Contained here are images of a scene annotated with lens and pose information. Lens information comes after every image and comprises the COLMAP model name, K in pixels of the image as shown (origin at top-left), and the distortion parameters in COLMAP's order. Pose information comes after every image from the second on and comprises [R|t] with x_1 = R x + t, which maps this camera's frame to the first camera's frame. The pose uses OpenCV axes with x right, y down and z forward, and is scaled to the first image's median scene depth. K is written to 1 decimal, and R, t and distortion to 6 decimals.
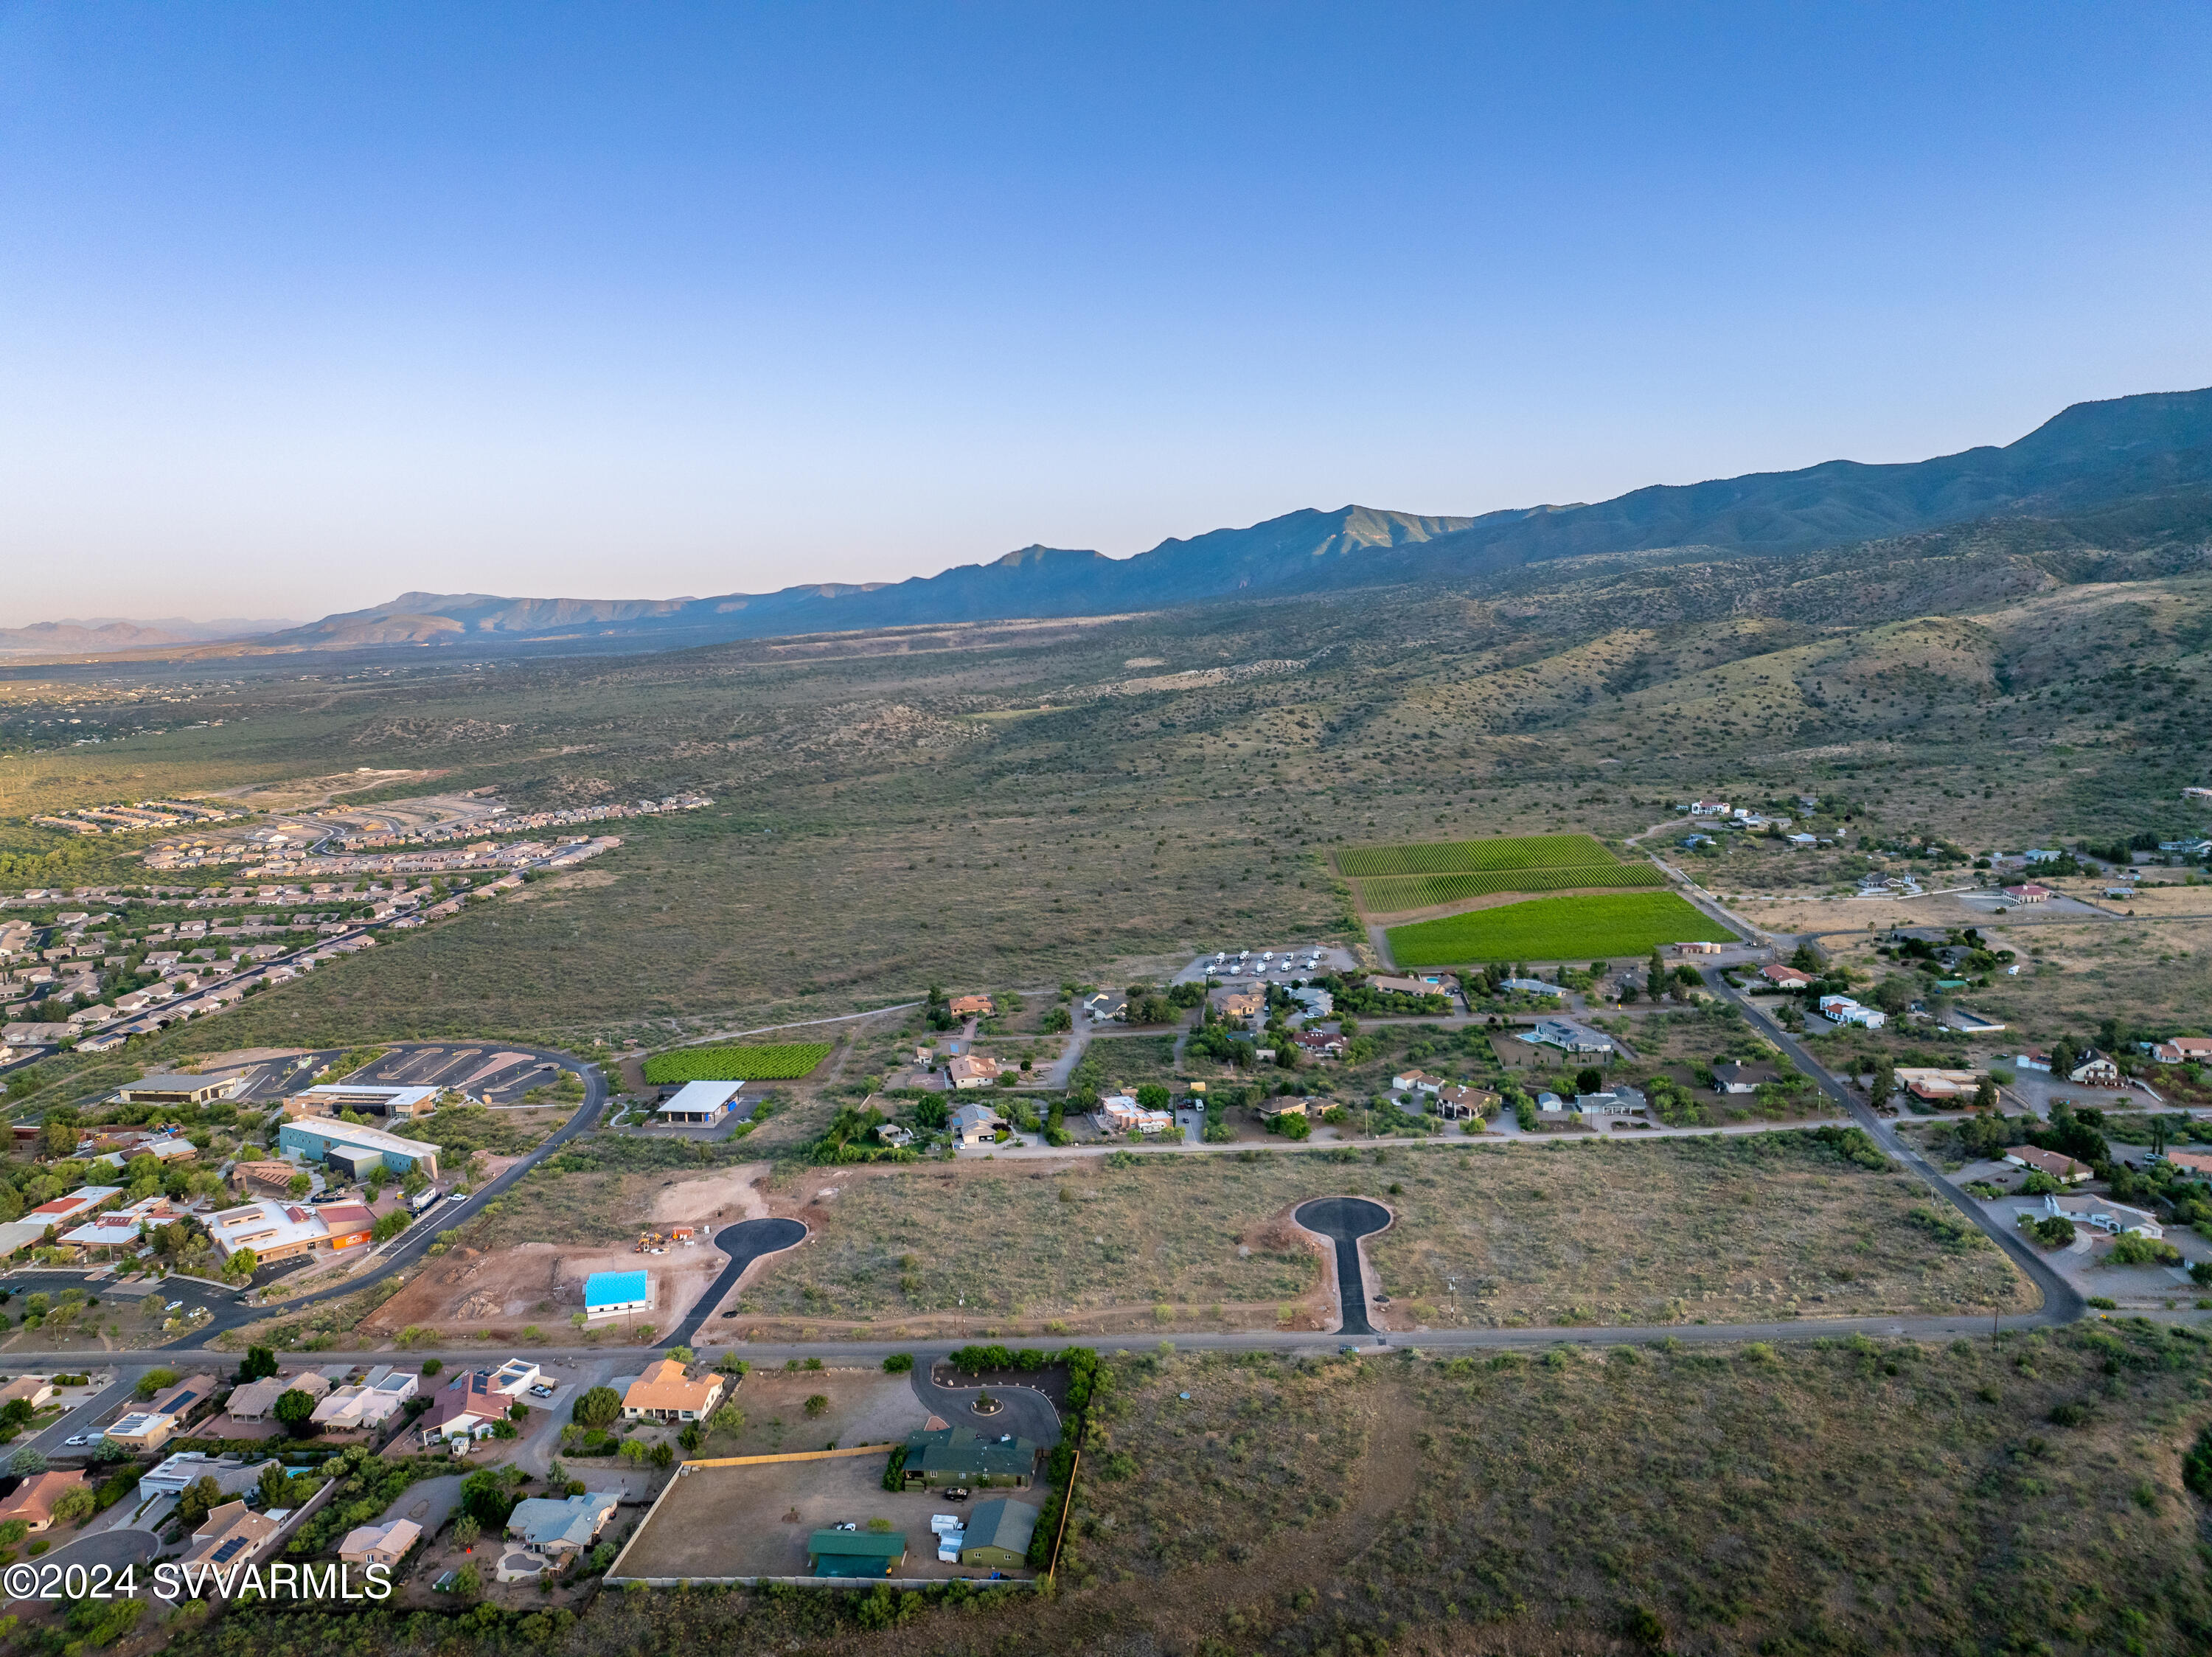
lens RADIAL K [[1546.7, 0, 1106.0], [0, 1546.7, 828.5], [0, 0, 1]] dist [-0.038912, -0.000454]
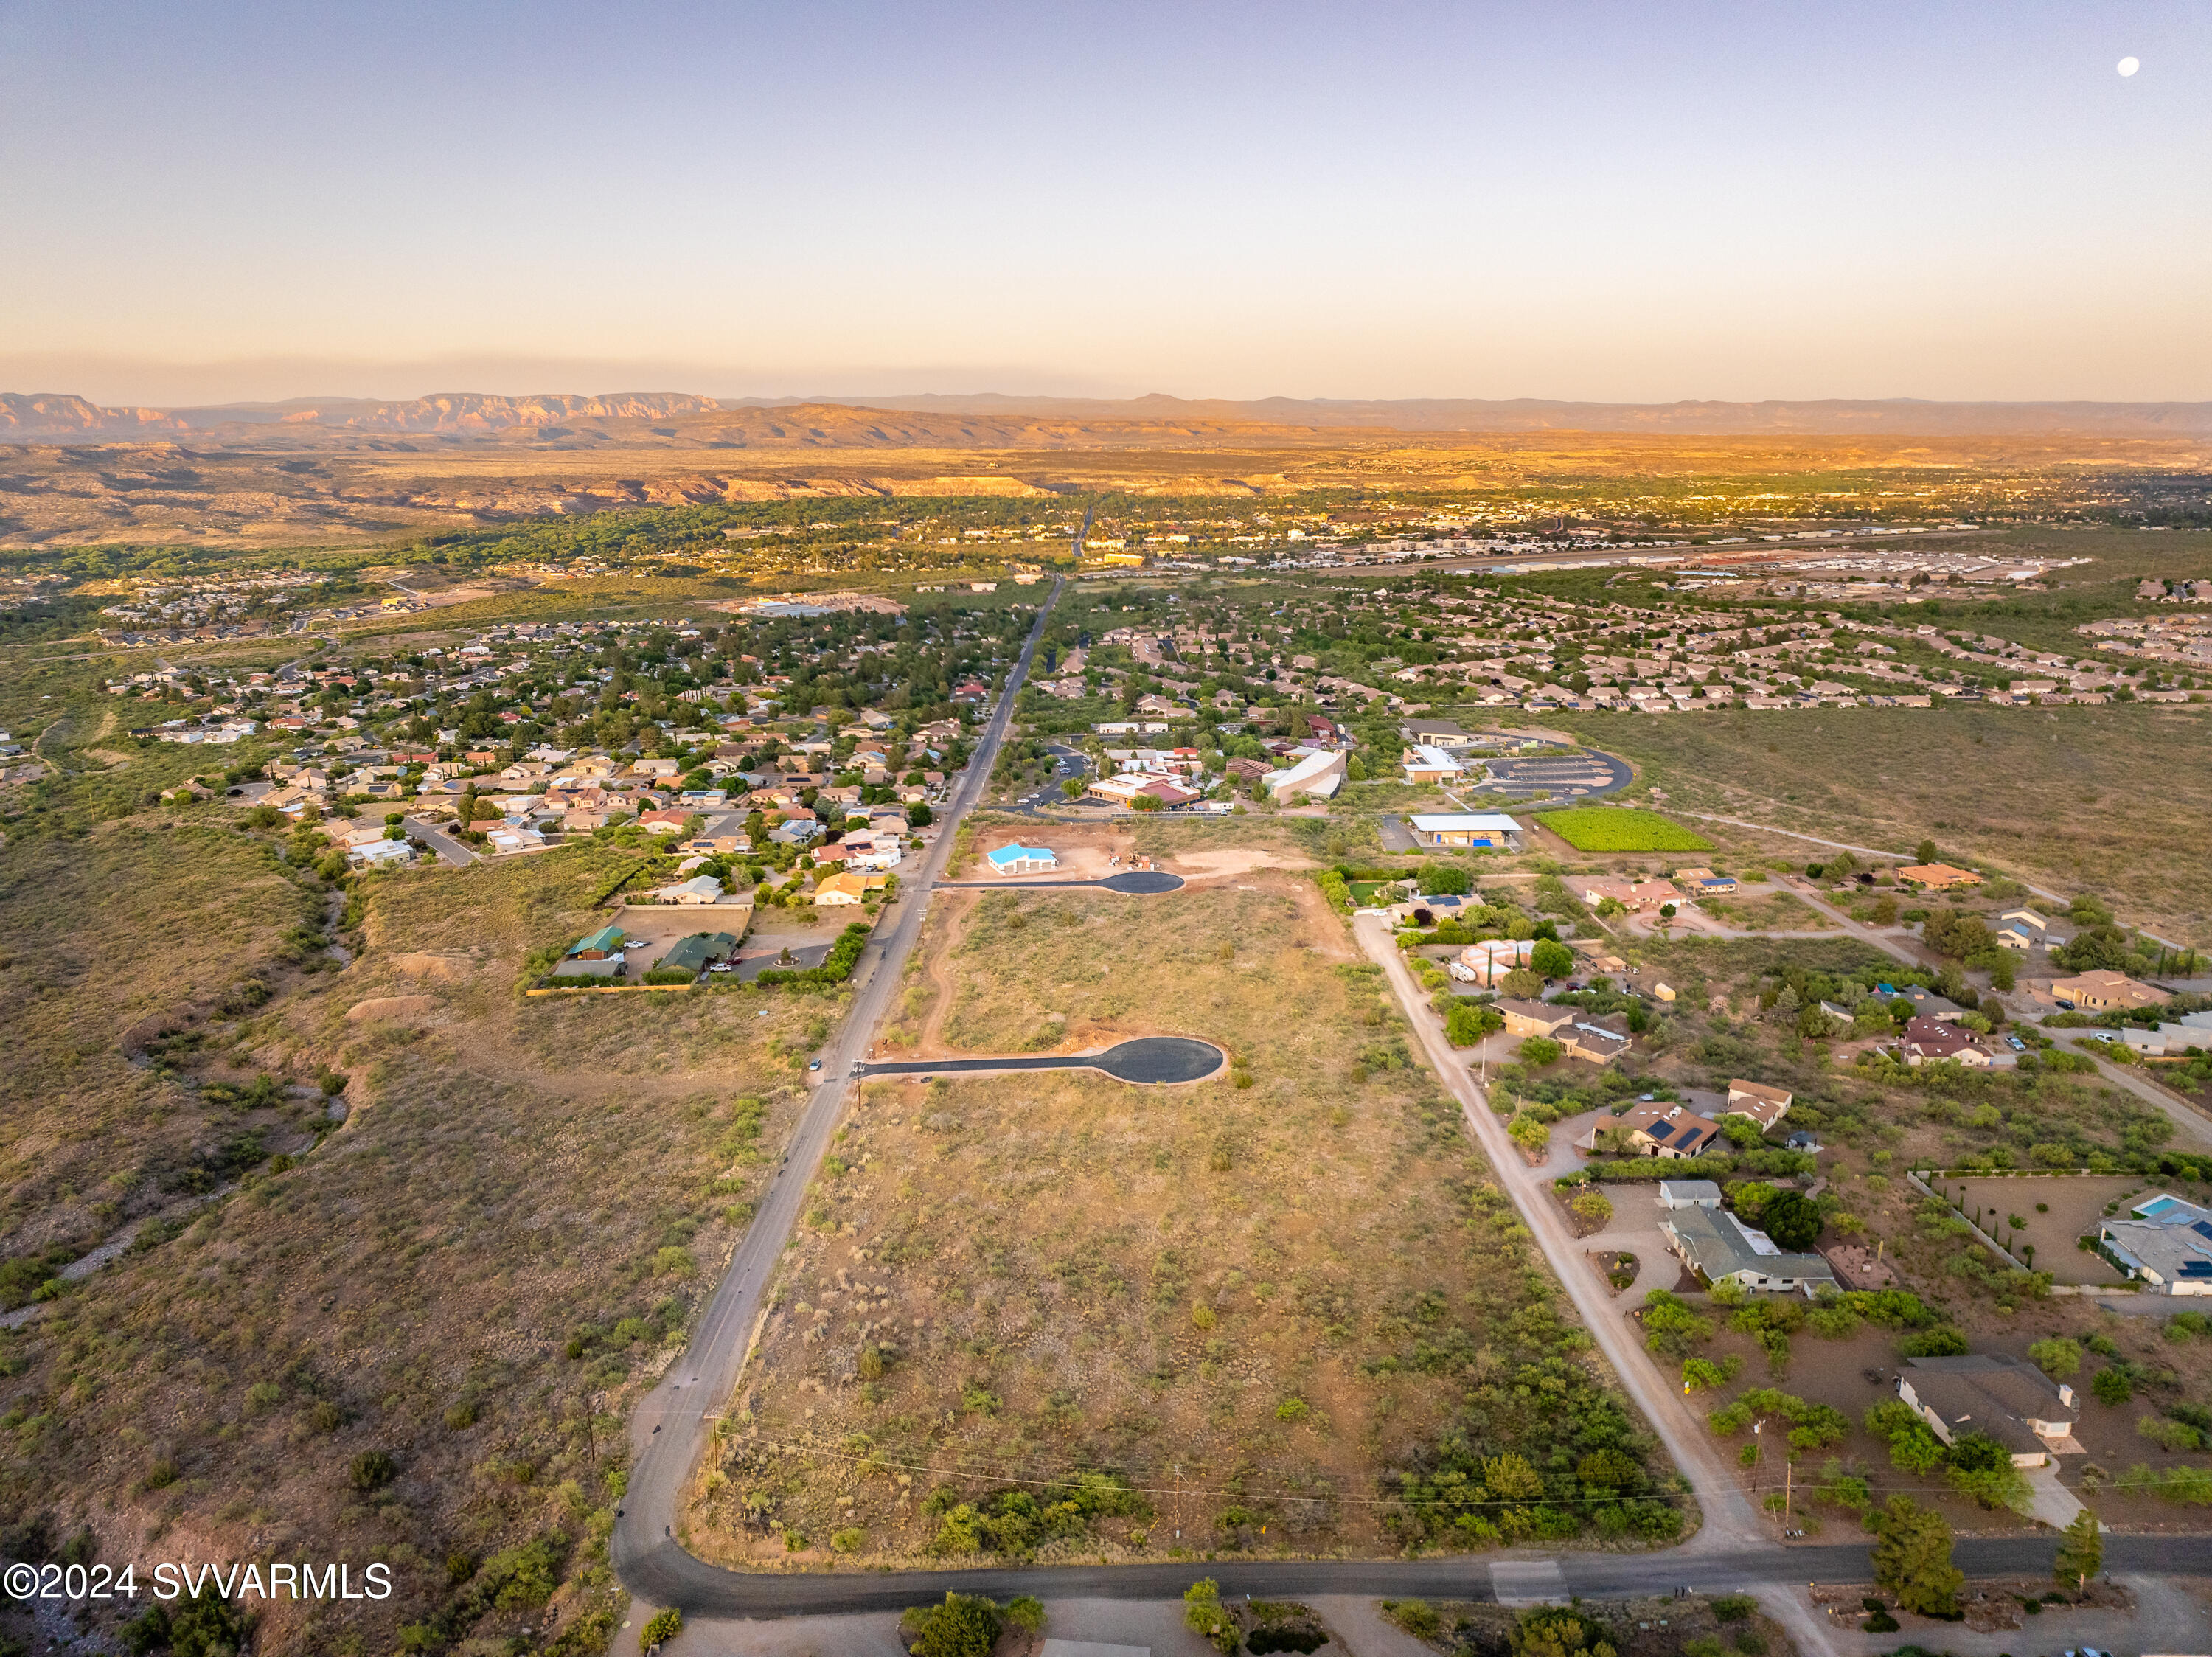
lens RADIAL K [[1546.7, 0, 1106.0], [0, 1546.7, 828.5], [0, 0, 1]] dist [-0.038912, -0.000454]
pose [[0.096485, 0.264024, -0.959678, 0.868421], [-0.132092, 0.959045, 0.250570, -0.052213], [0.986530, 0.102589, 0.127409, 0.861104]]
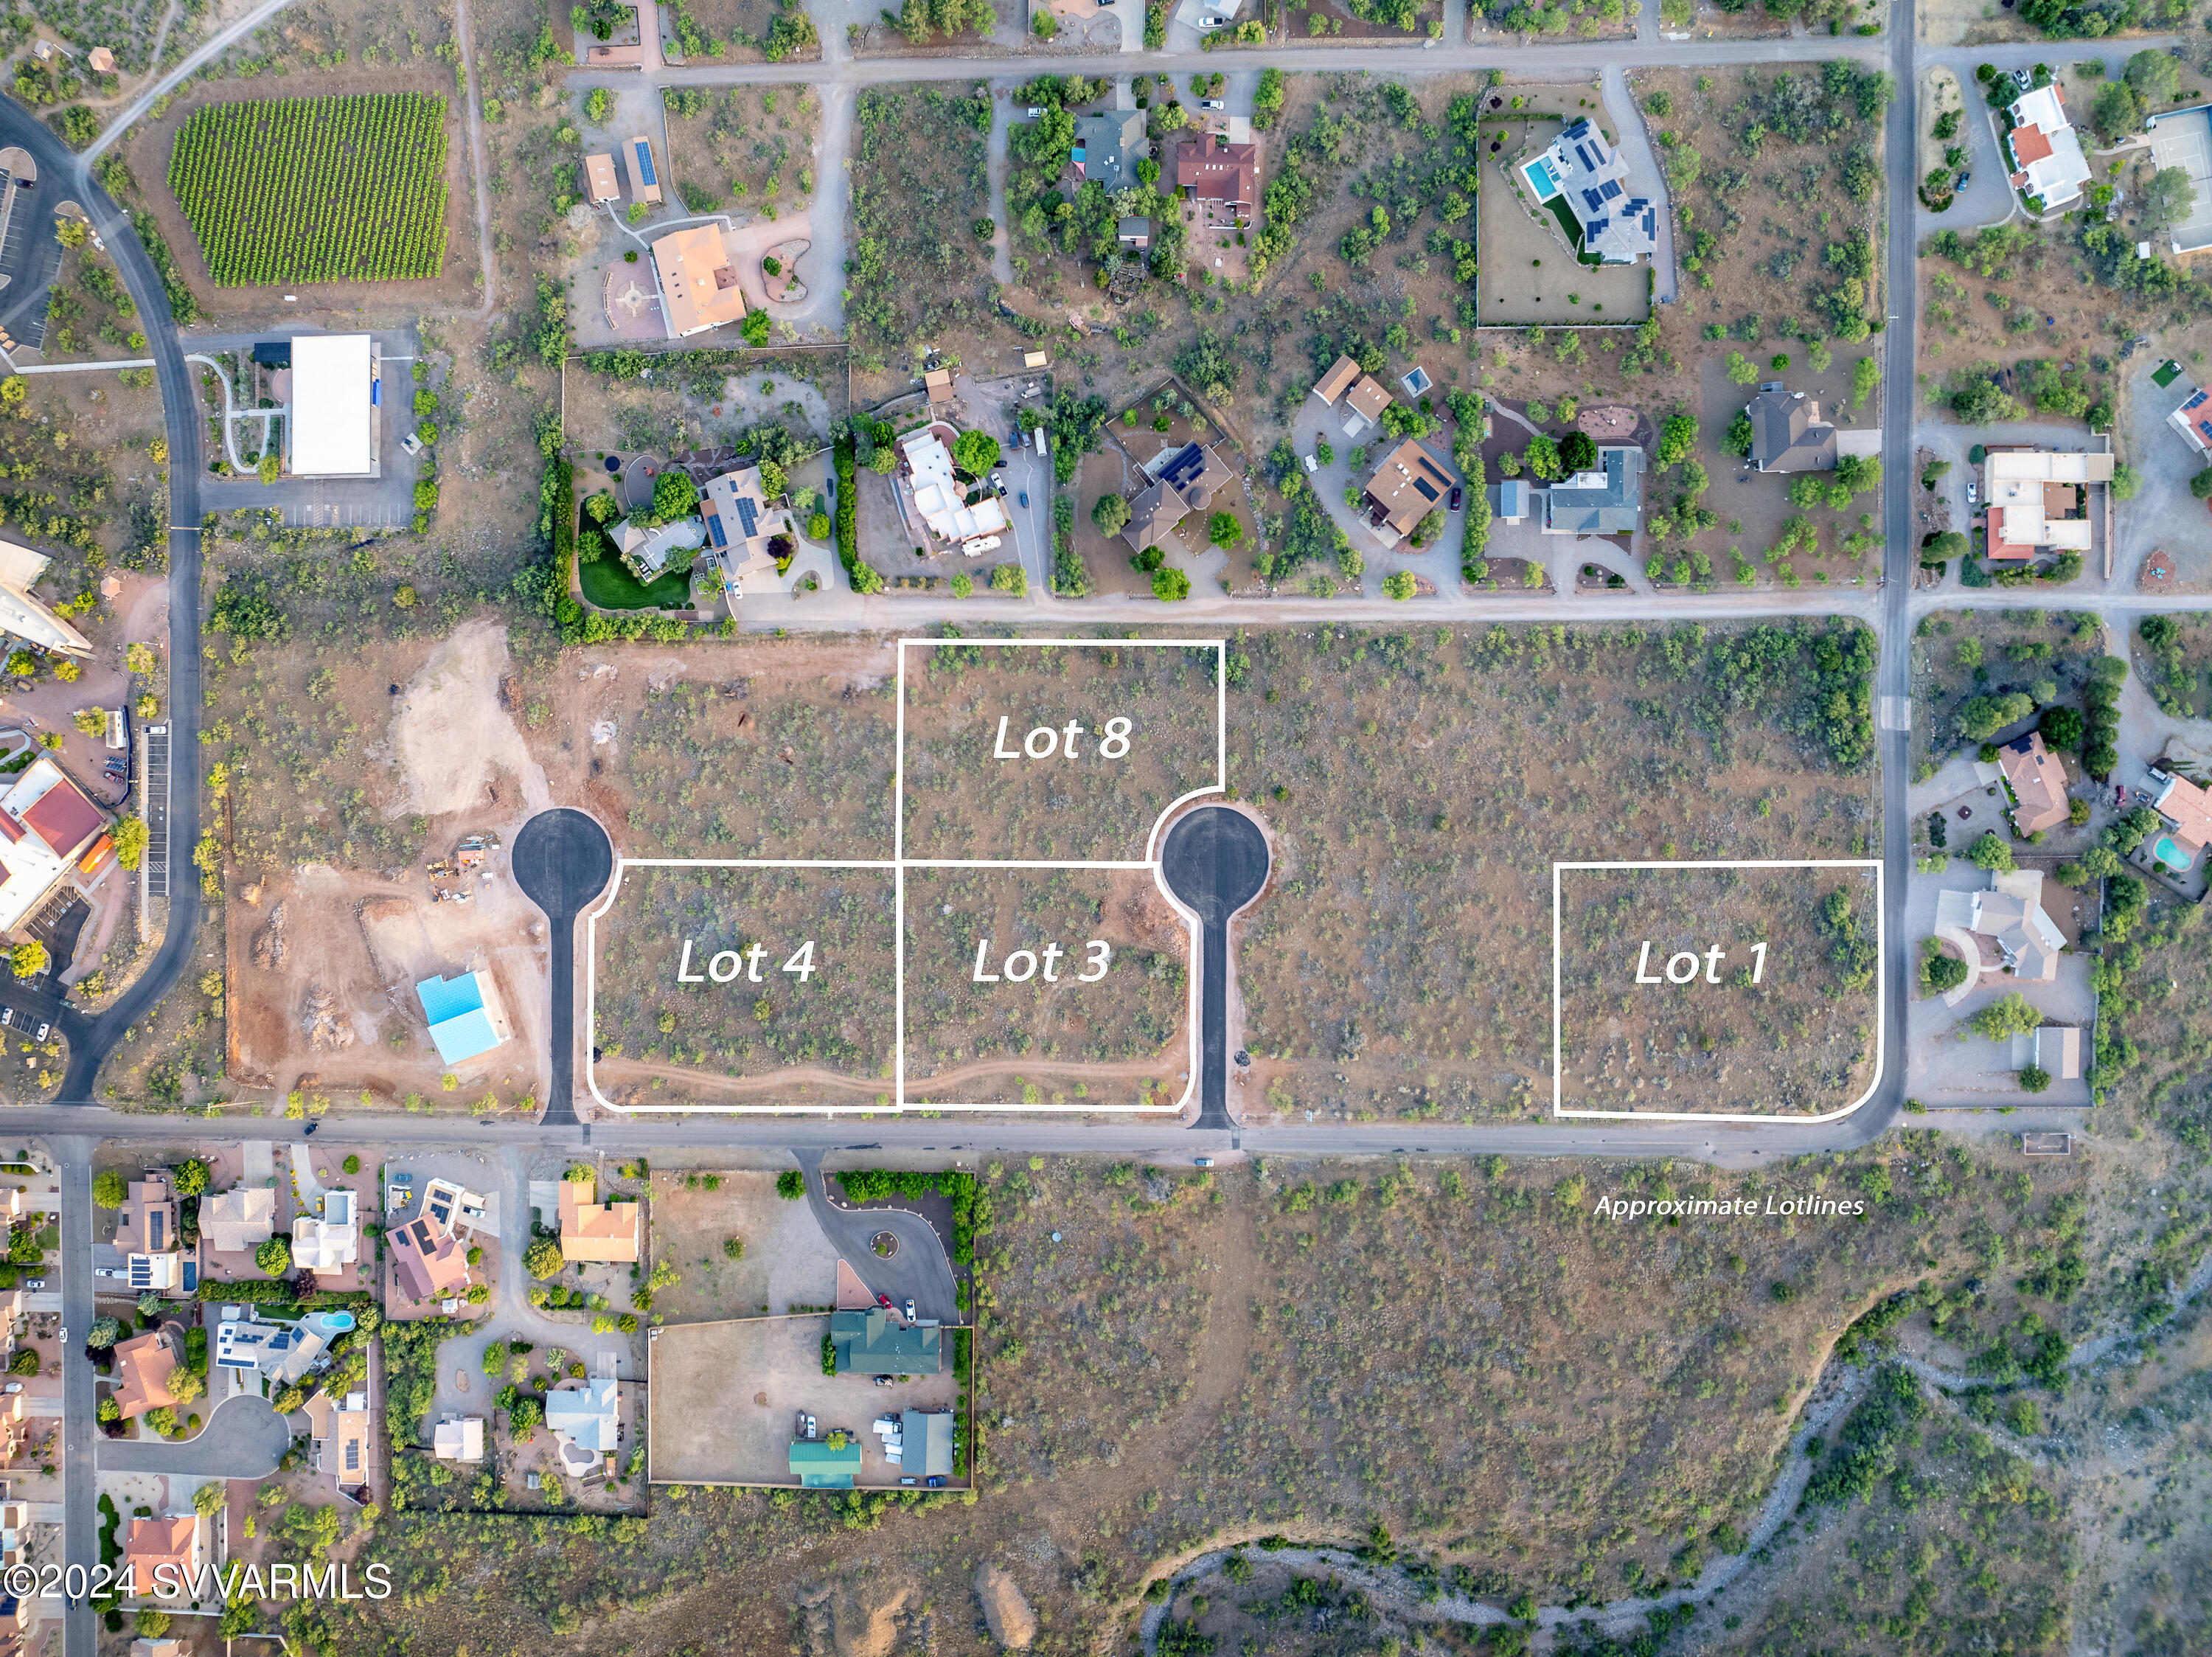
lens RADIAL K [[1546.7, 0, 1106.0], [0, 1546.7, 828.5], [0, 0, 1]] dist [-0.038912, -0.000454]
pose [[0.995326, -0.096567, 0.000416, 0.092271], [0.012453, 0.132624, 0.991088, -0.636057], [-0.095761, -0.986451, 0.133207, 0.904802]]
